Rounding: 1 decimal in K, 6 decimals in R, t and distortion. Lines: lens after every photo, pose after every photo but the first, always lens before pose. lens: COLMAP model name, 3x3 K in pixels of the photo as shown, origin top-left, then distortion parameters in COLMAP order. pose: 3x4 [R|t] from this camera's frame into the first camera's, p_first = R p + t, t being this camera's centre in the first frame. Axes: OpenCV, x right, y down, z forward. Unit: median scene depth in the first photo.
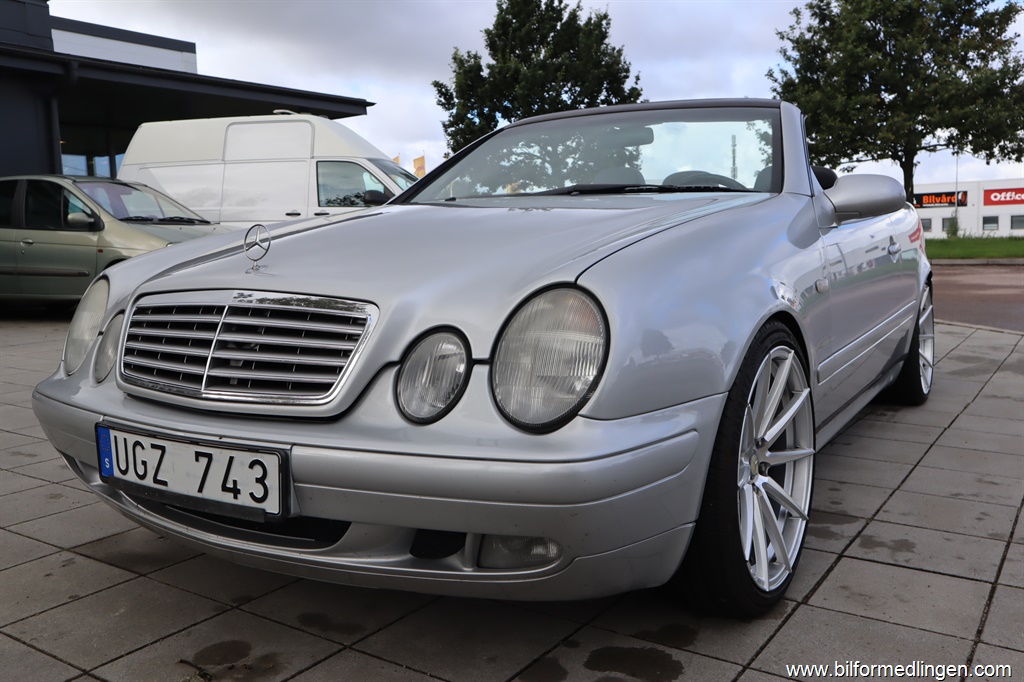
lens RADIAL K [[880.5, 0, 512.0], [0, 880.5, 341.0], [0, 0, 1]] dist [-0.004760, -0.001081]
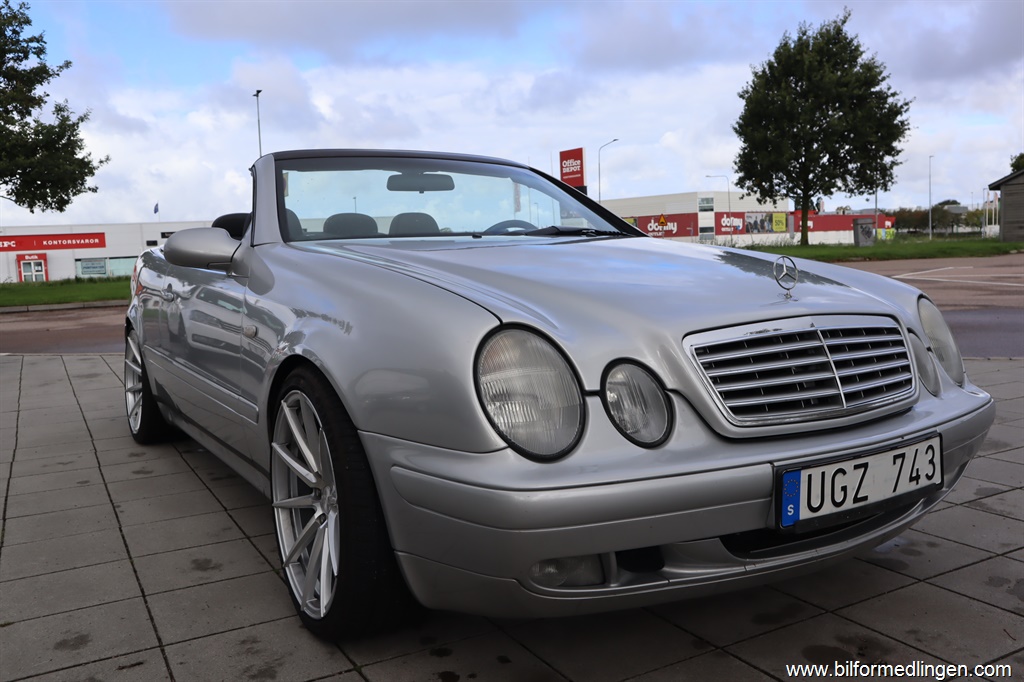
lens RADIAL K [[859.8, 0, 512.0], [0, 859.8, 341.0], [0, 0, 1]] dist [-0.053127, 0.002062]
pose [[0.430184, -0.074727, 0.899643, -1.452844], [0.120134, 0.992443, 0.024991, -0.099956], [-0.894712, 0.097328, 0.435910, 0.899102]]
